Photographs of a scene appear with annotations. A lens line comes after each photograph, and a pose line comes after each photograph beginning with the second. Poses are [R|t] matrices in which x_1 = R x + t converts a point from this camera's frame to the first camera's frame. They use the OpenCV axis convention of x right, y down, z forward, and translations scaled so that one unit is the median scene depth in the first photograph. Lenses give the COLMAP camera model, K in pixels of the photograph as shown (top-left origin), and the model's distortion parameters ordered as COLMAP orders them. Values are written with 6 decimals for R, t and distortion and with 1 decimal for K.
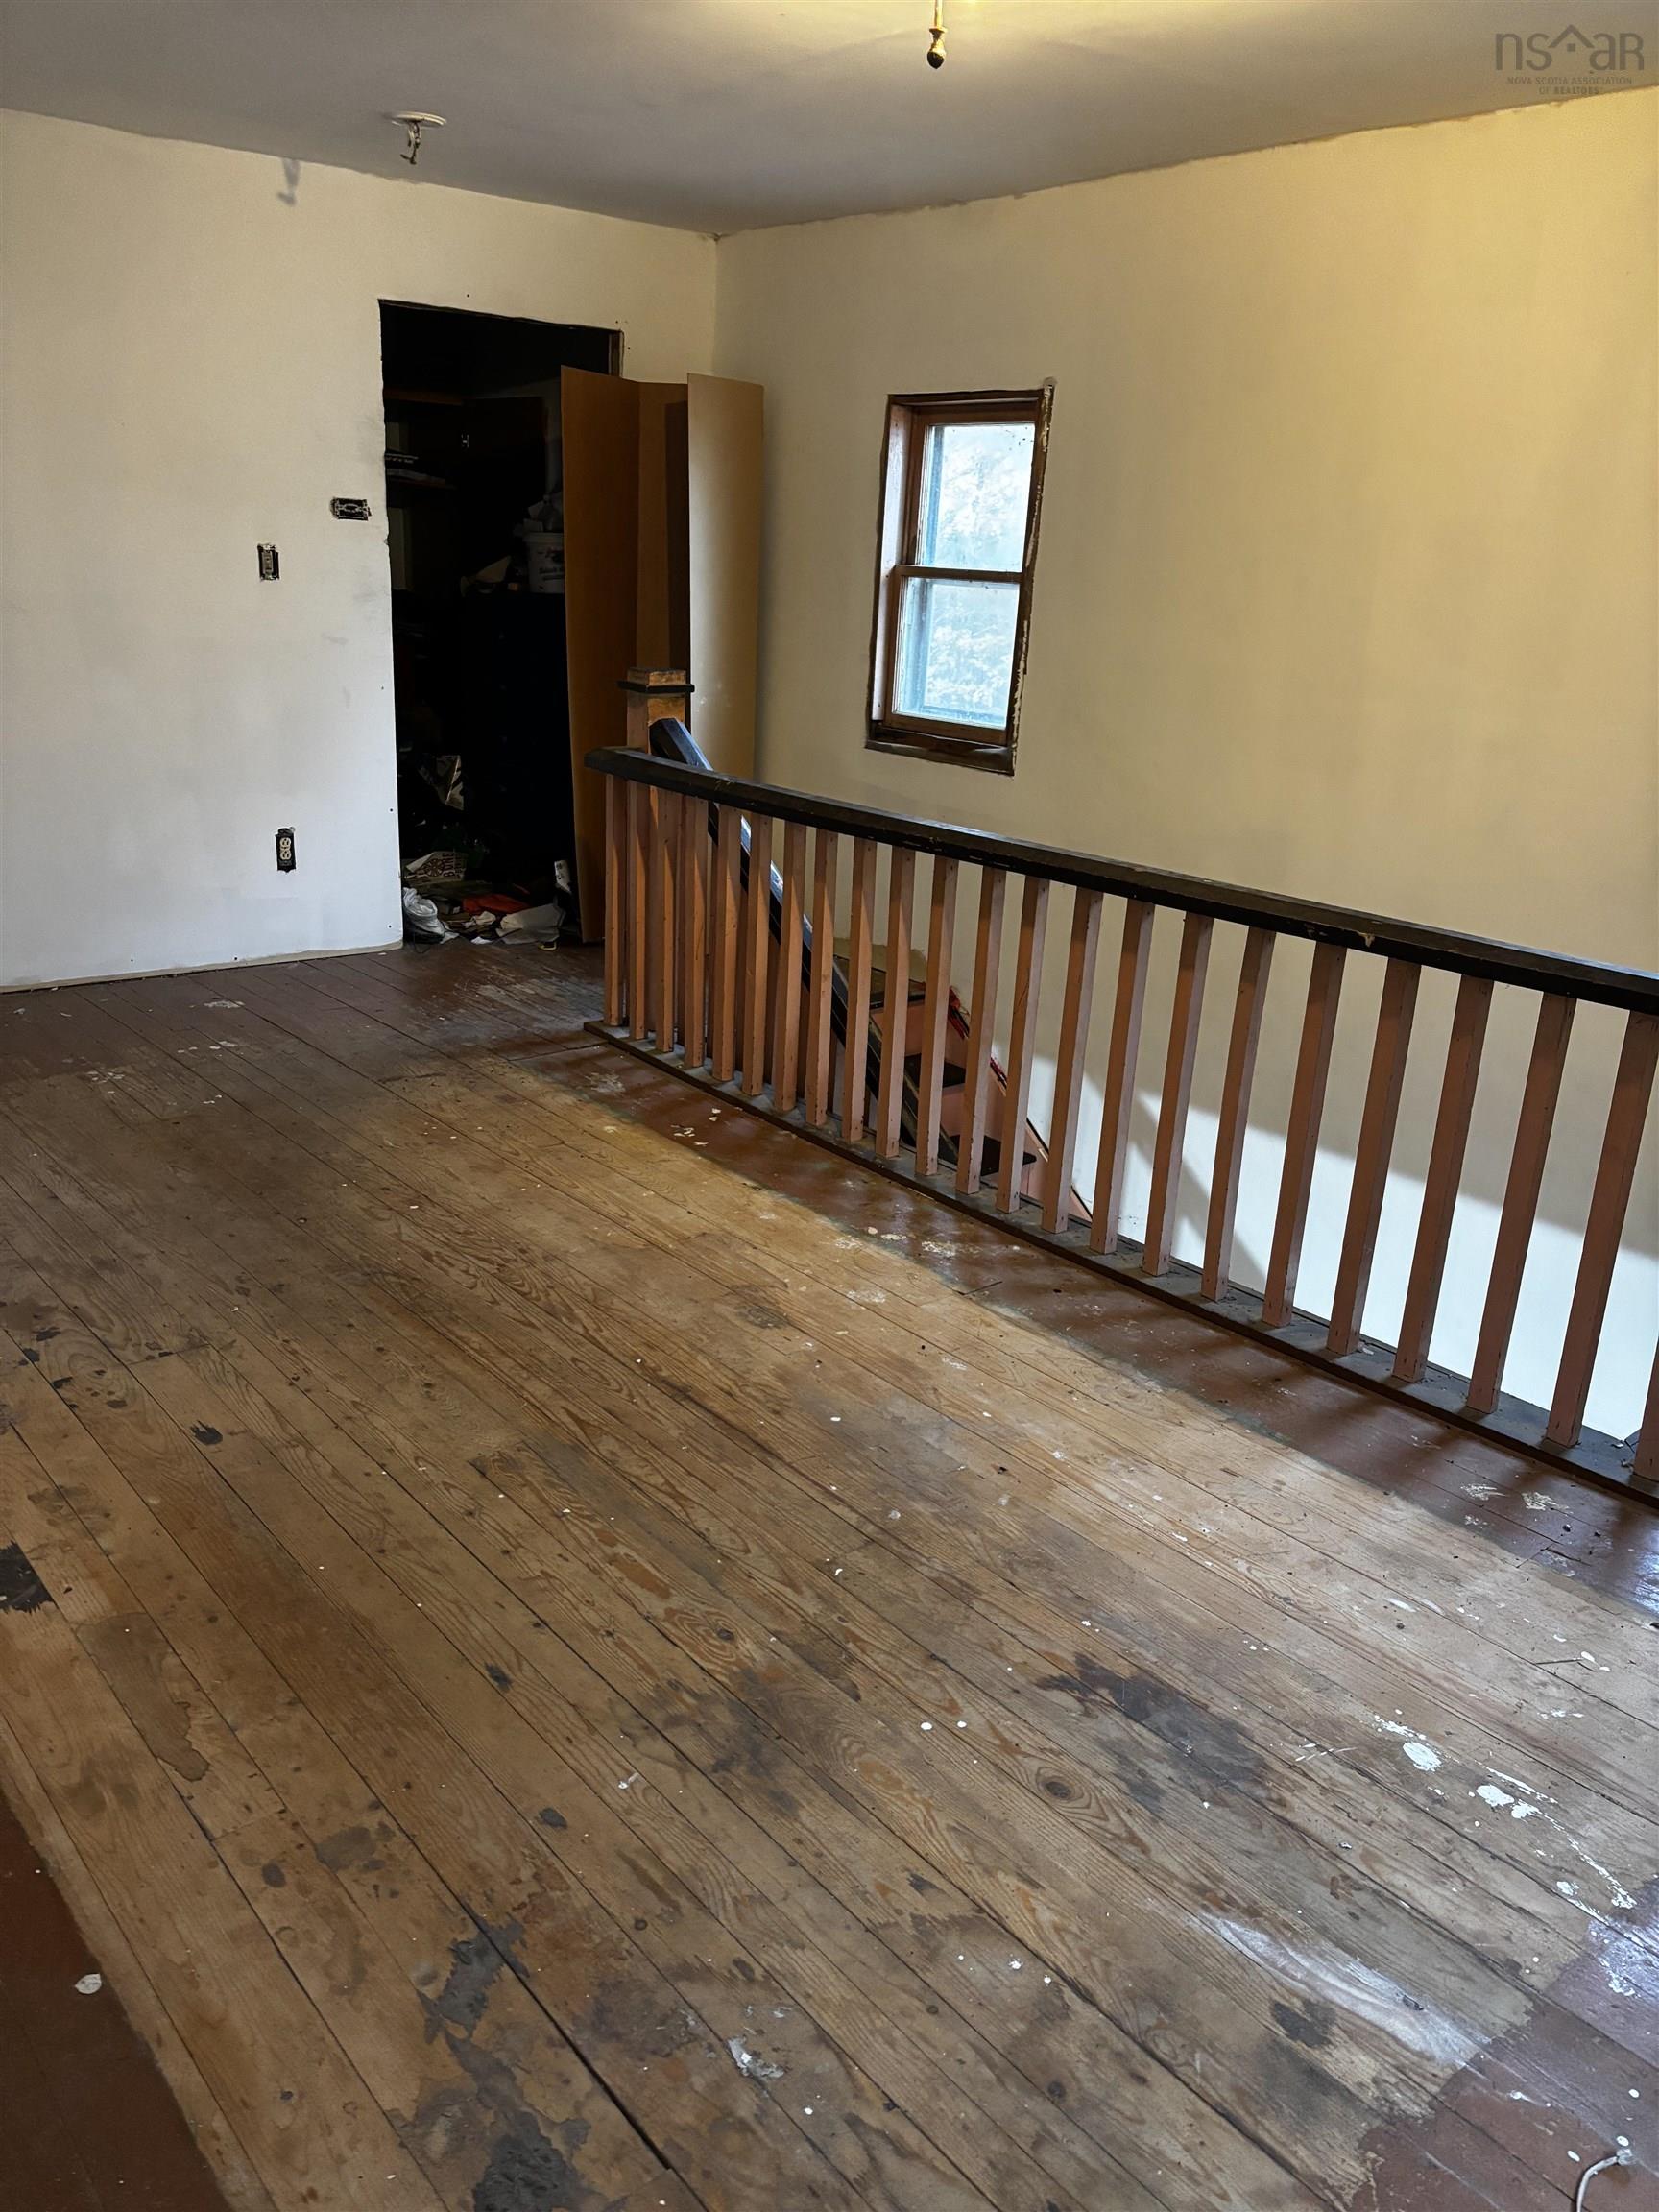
lens RADIAL K [[1700.1, 0, 829.5], [0, 1700.1, 1106.0], [0, 0, 1]] dist [0.005397, -0.094583]
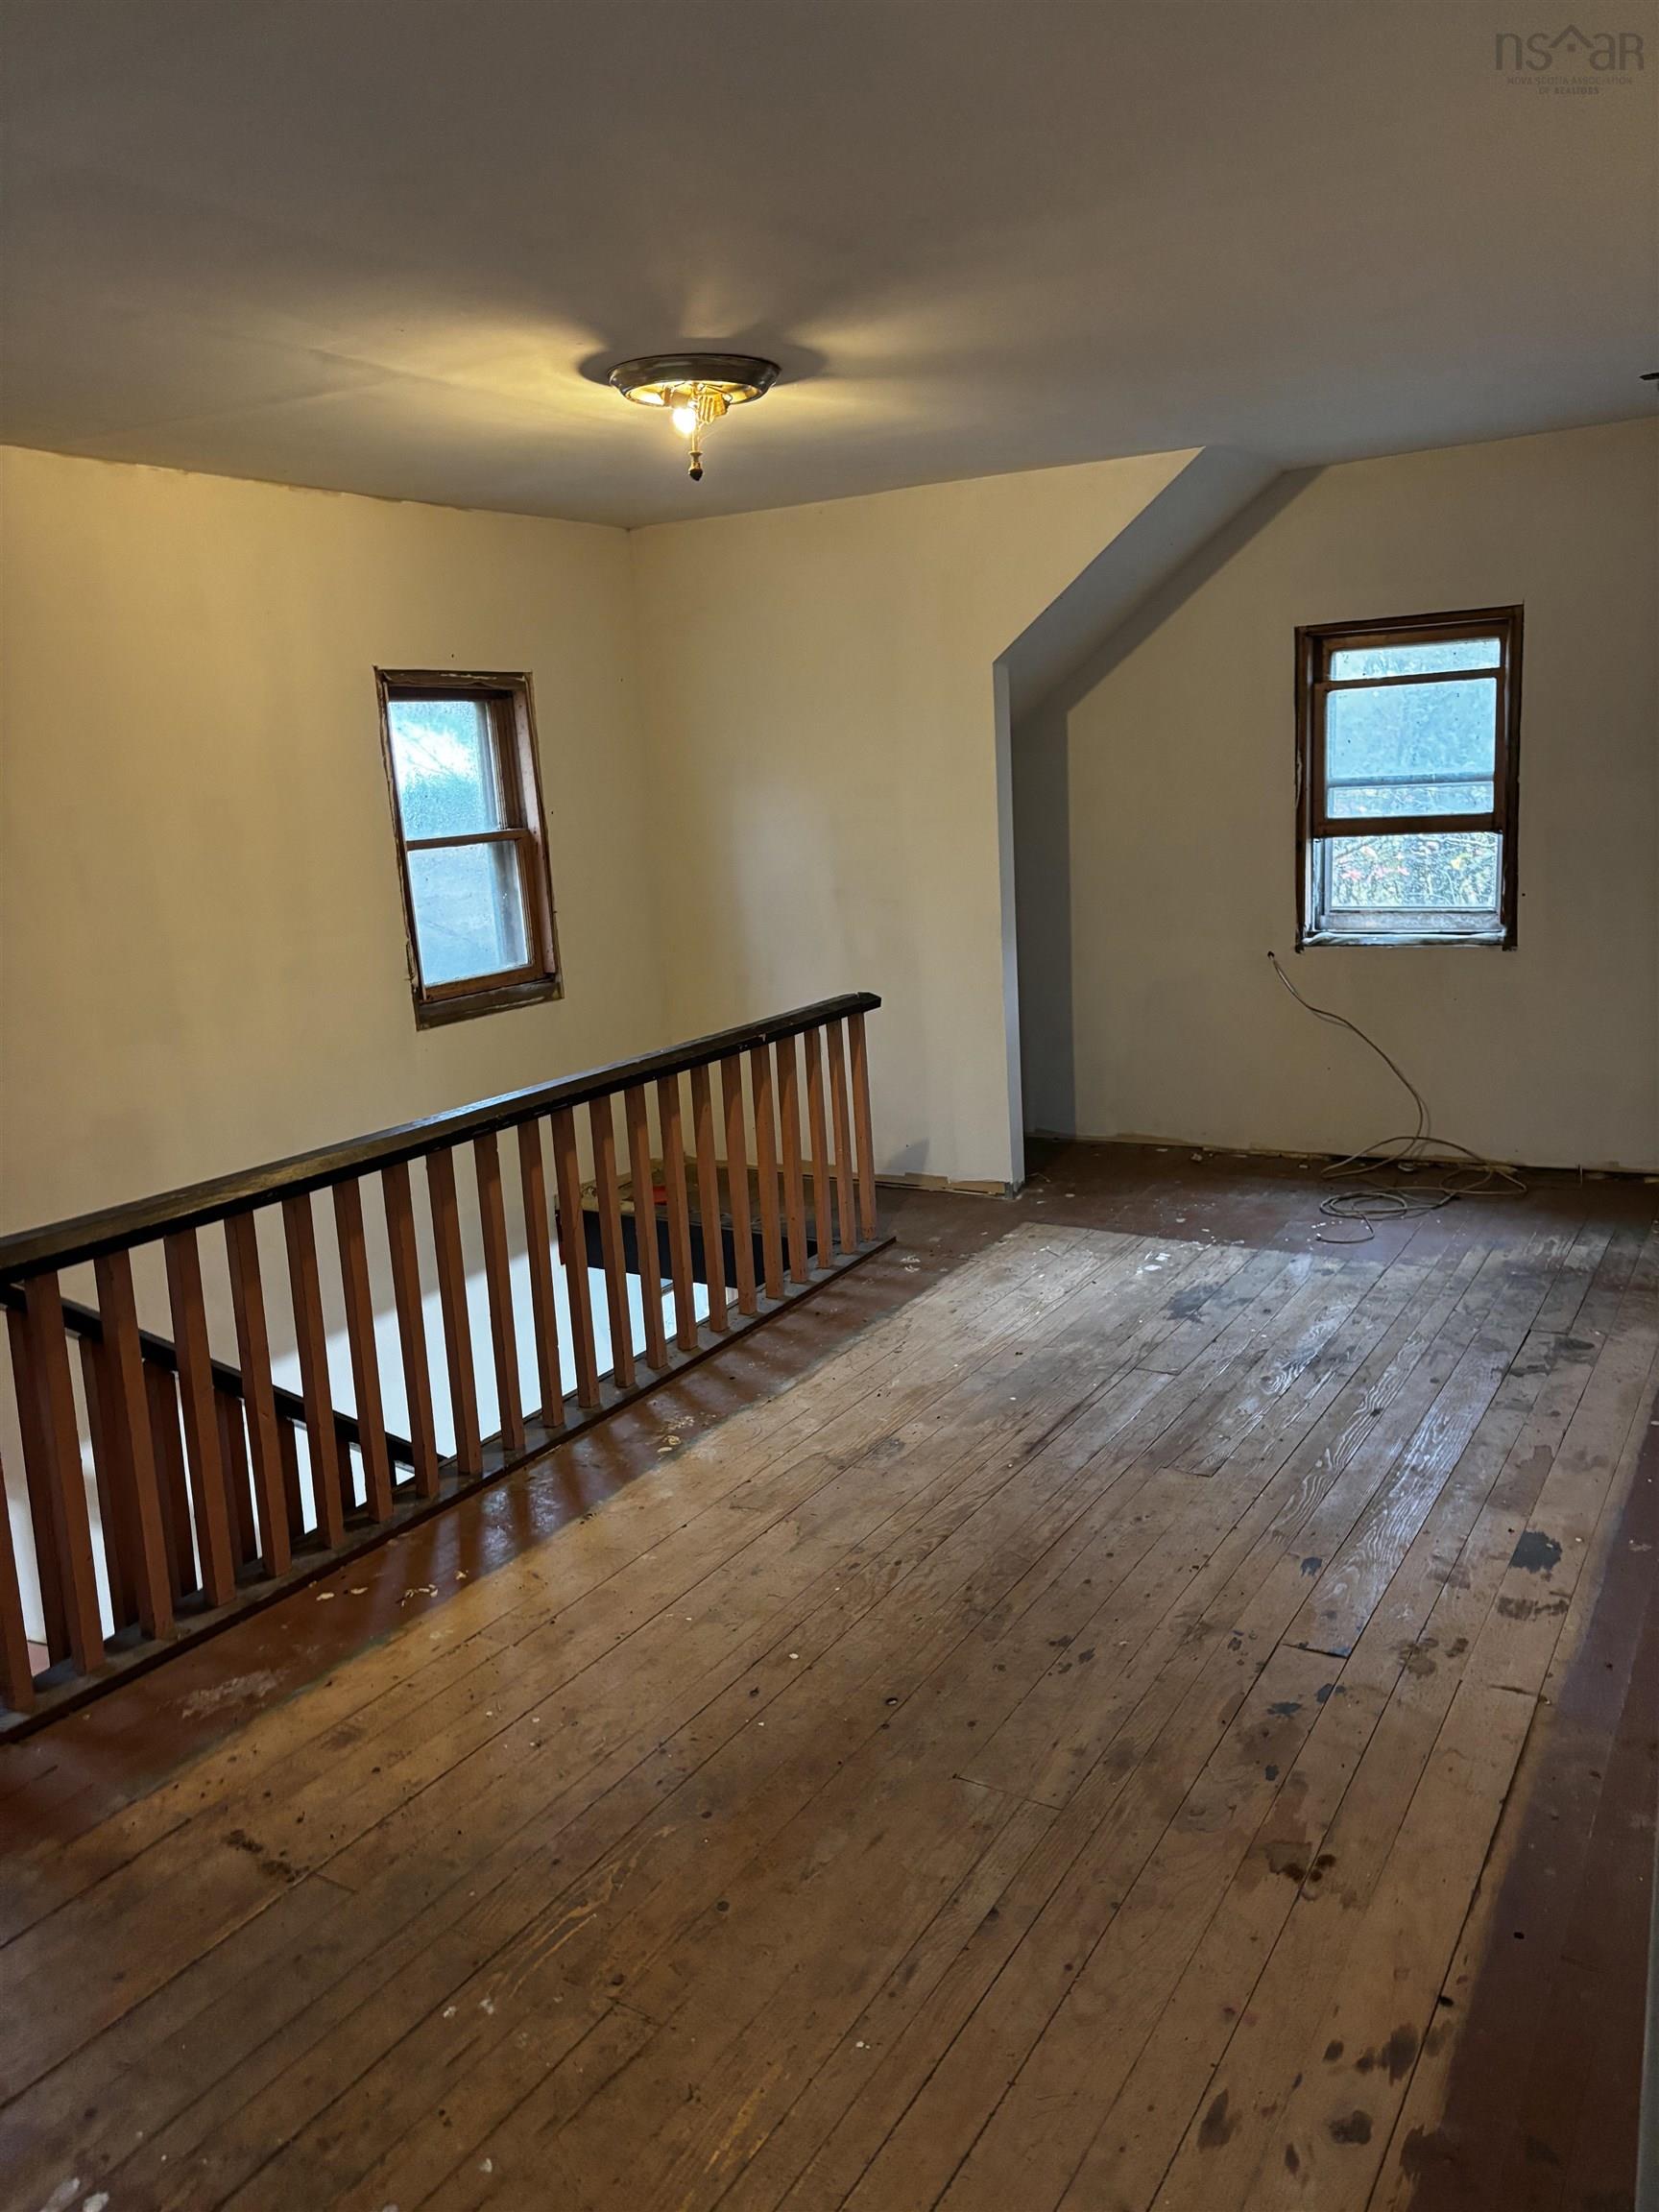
lens RADIAL K [[1680.3, 0, 829.5], [0, 1680.3, 1106.0], [0, 0, 1]] dist [-0.039548, 0.004202]
pose [[-0.319734, -0.240839, 0.916388, -1.070386], [0.332022, 0.877354, 0.346425, -0.518845], [-0.887430, 0.415025, -0.200556, 1.192088]]
